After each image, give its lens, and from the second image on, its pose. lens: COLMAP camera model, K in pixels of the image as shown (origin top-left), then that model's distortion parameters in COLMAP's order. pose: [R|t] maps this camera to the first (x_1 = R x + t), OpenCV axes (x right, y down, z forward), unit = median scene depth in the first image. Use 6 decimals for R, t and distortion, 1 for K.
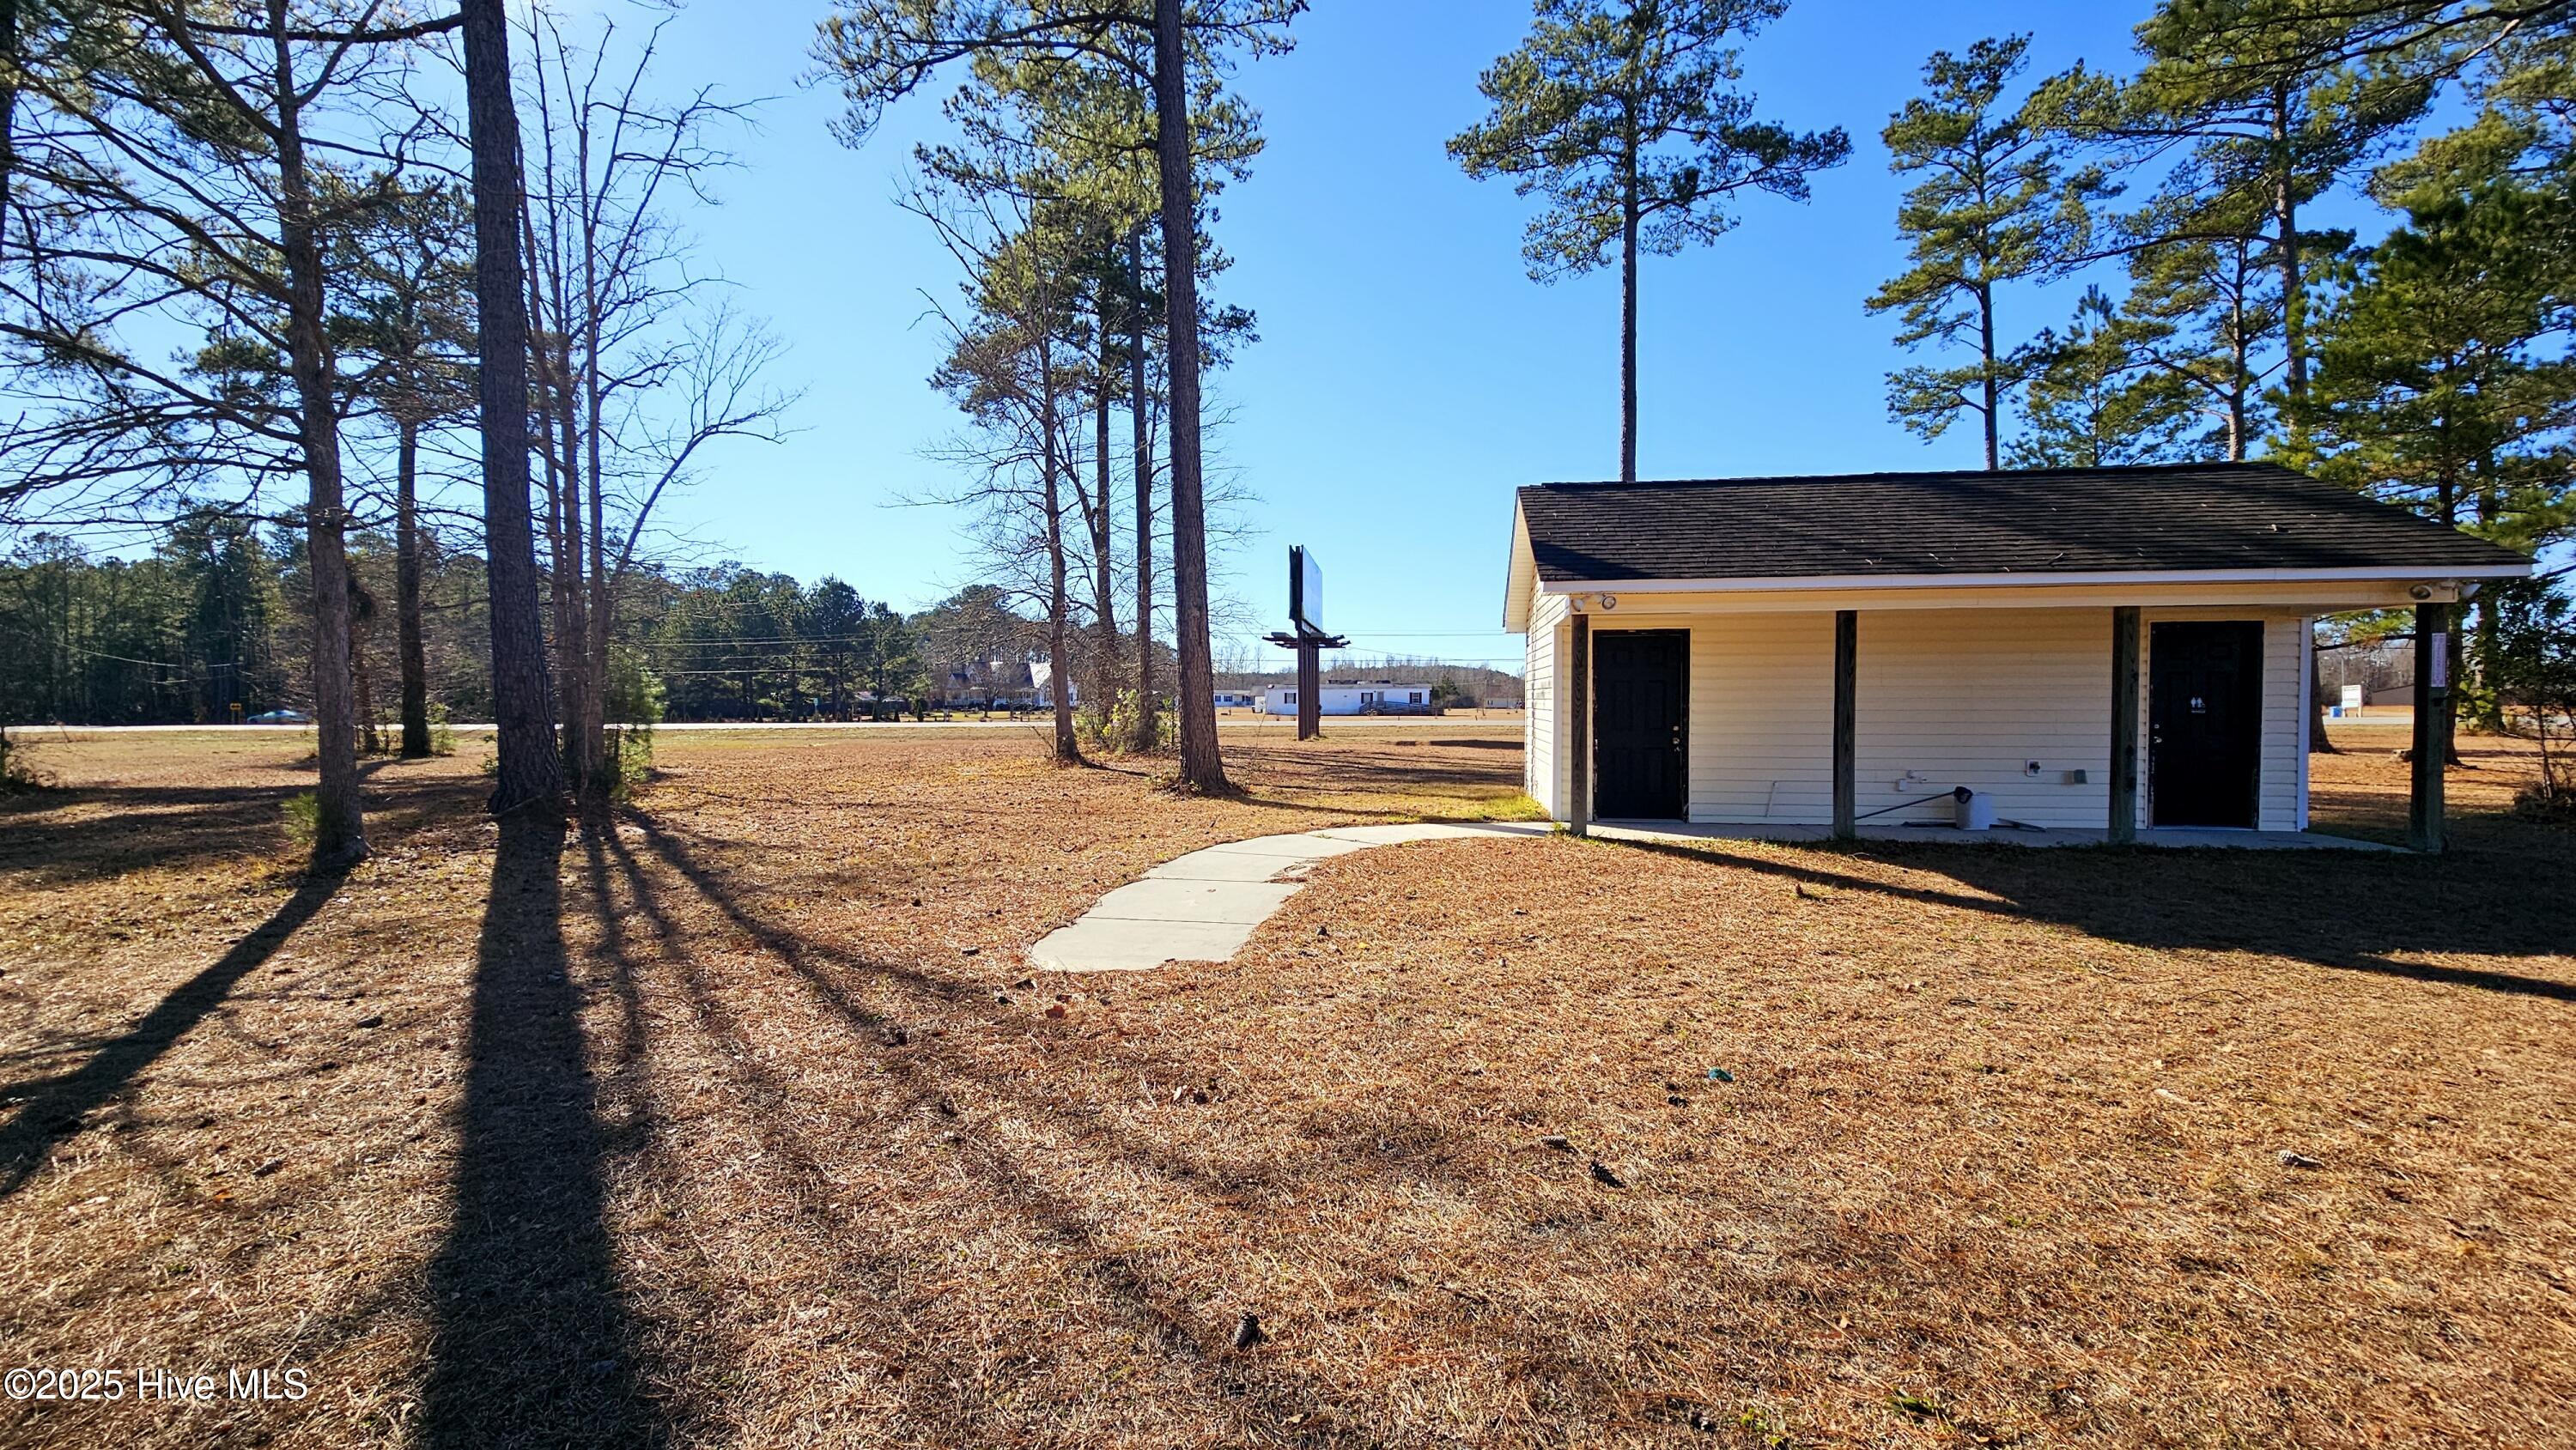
lens RADIAL K [[1003.2, 0, 1322.3], [0, 1003.2, 738.1], [0, 0, 1]] dist [-0.008335, 0.000148]
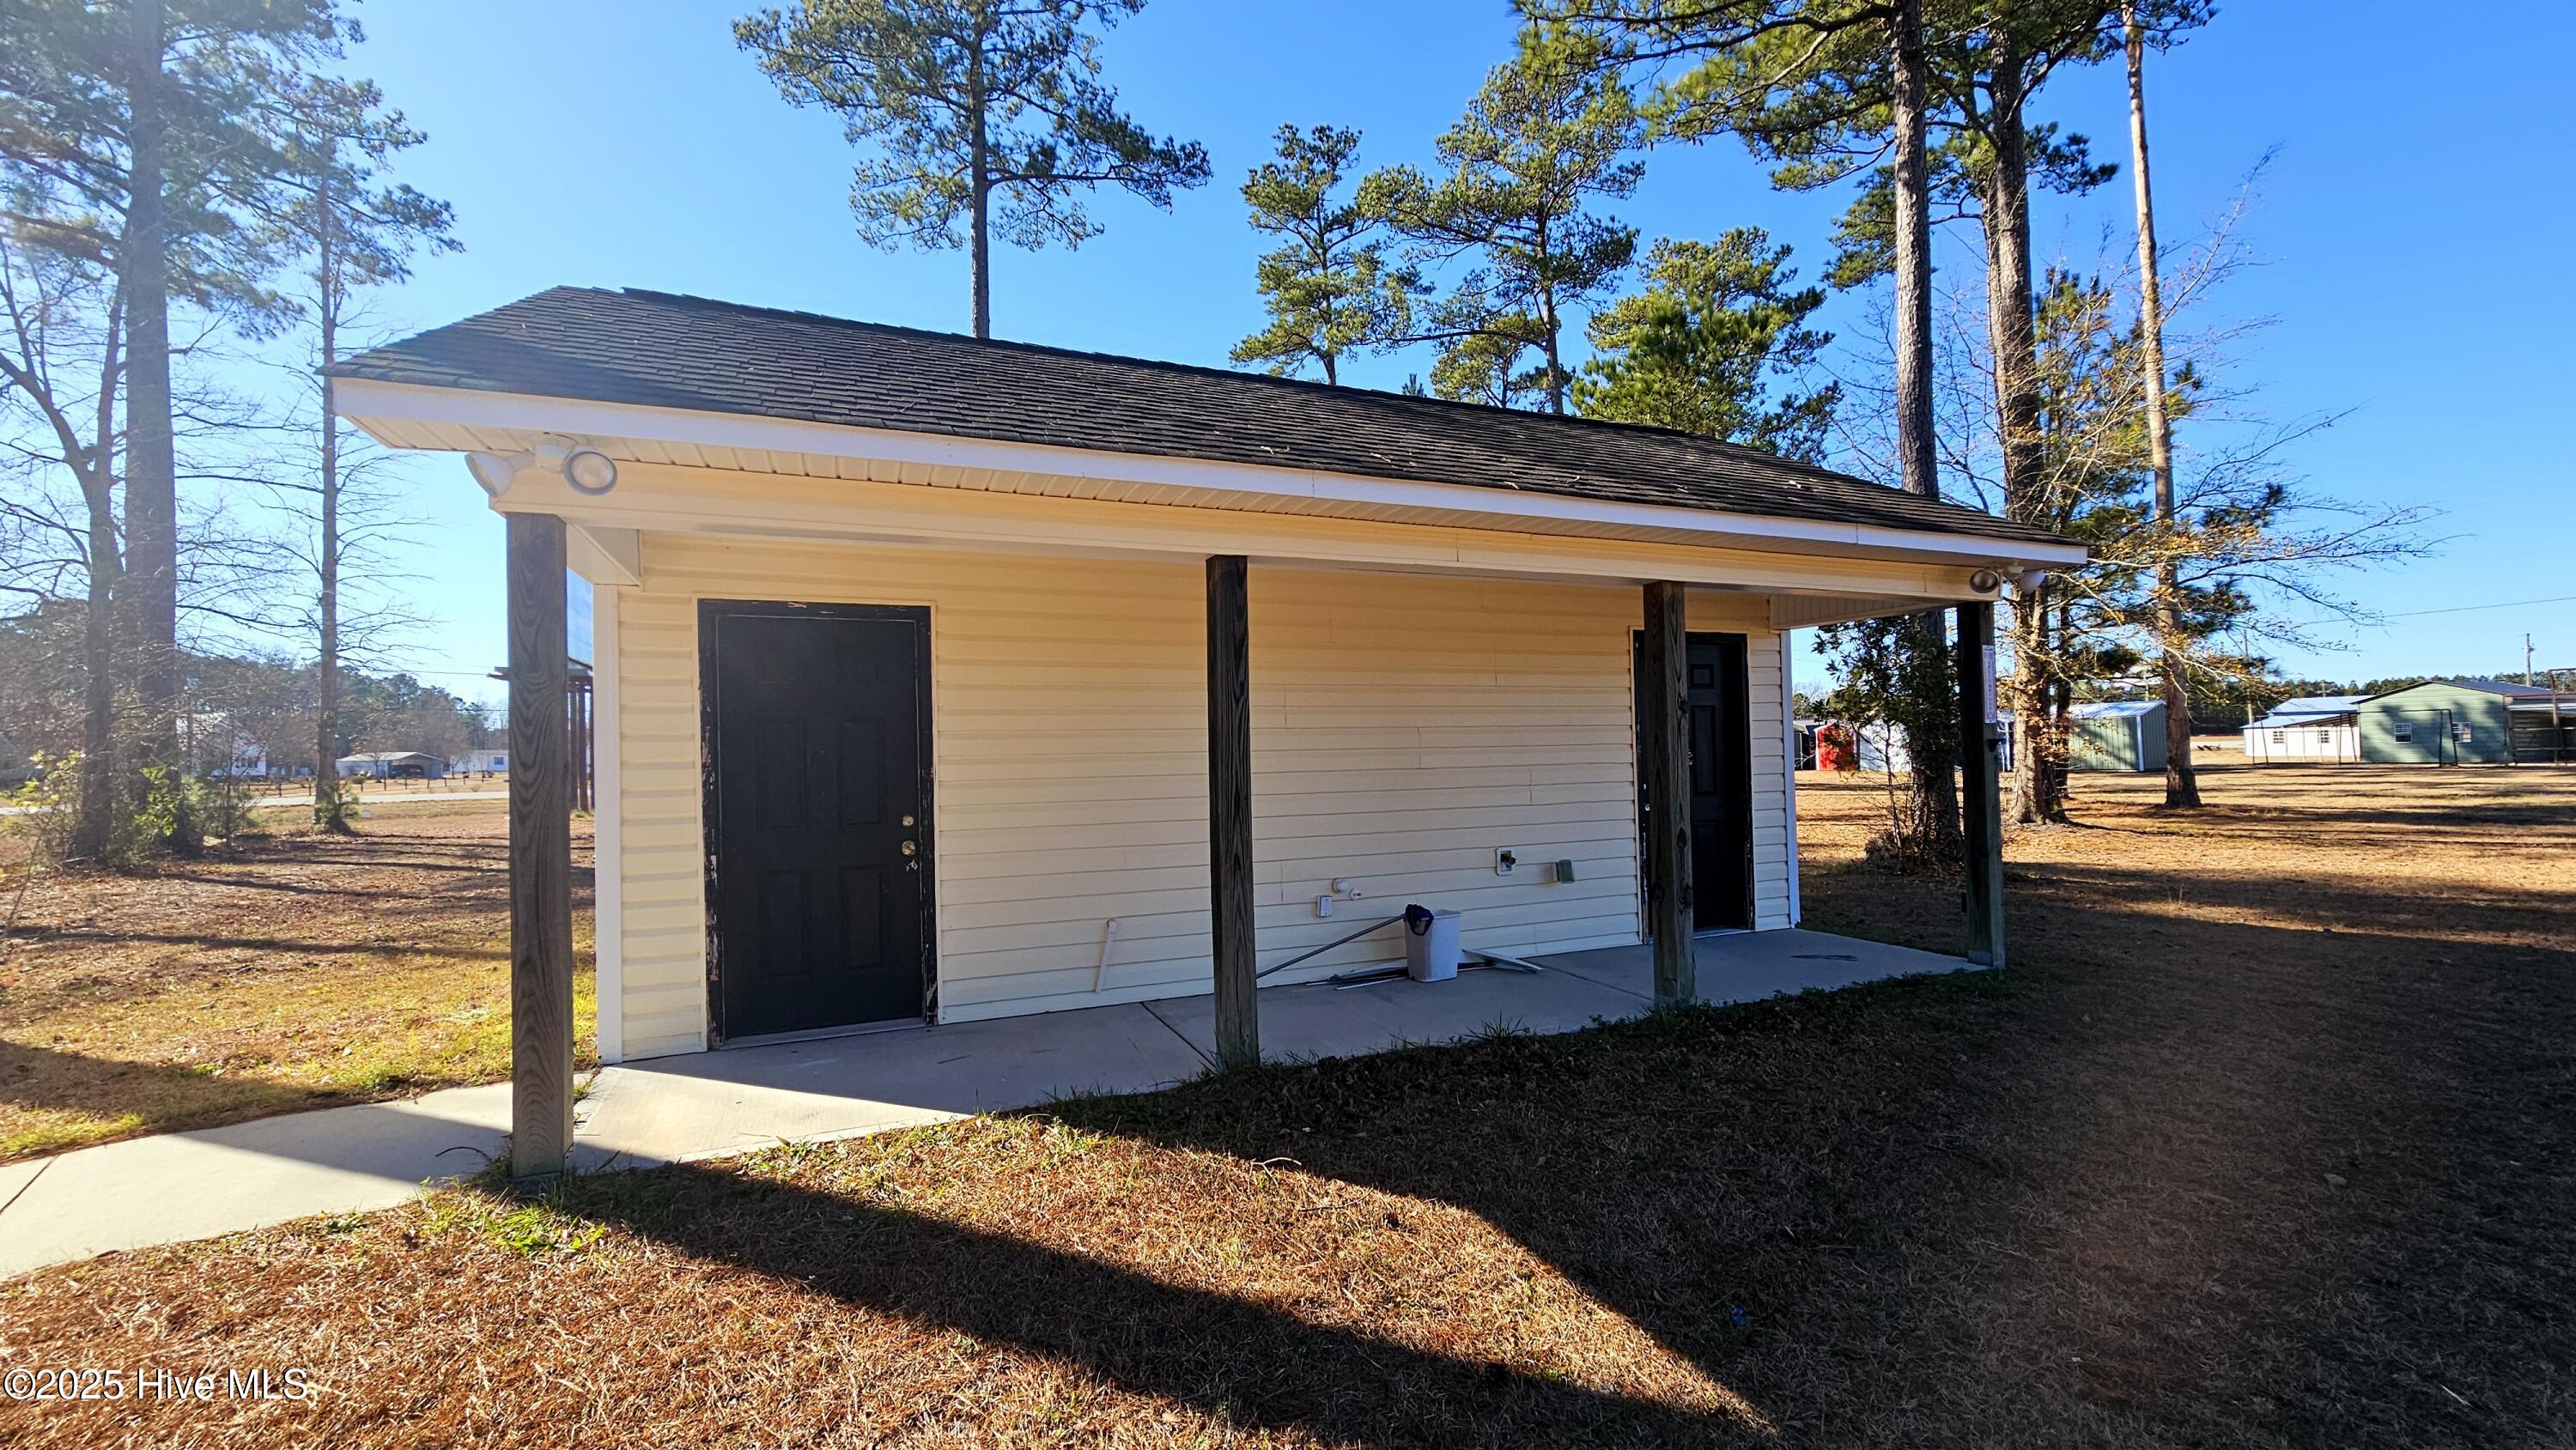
lens RADIAL K [[1003.2, 0, 1322.3], [0, 1003.2, 738.1], [0, 0, 1]] dist [-0.008335, 0.000148]
pose [[0.836354, -0.005201, 0.548165, 0.076077], [0.035285, 0.998392, -0.044364, -0.005993], [-0.547053, 0.056447, 0.835193, 0.147491]]
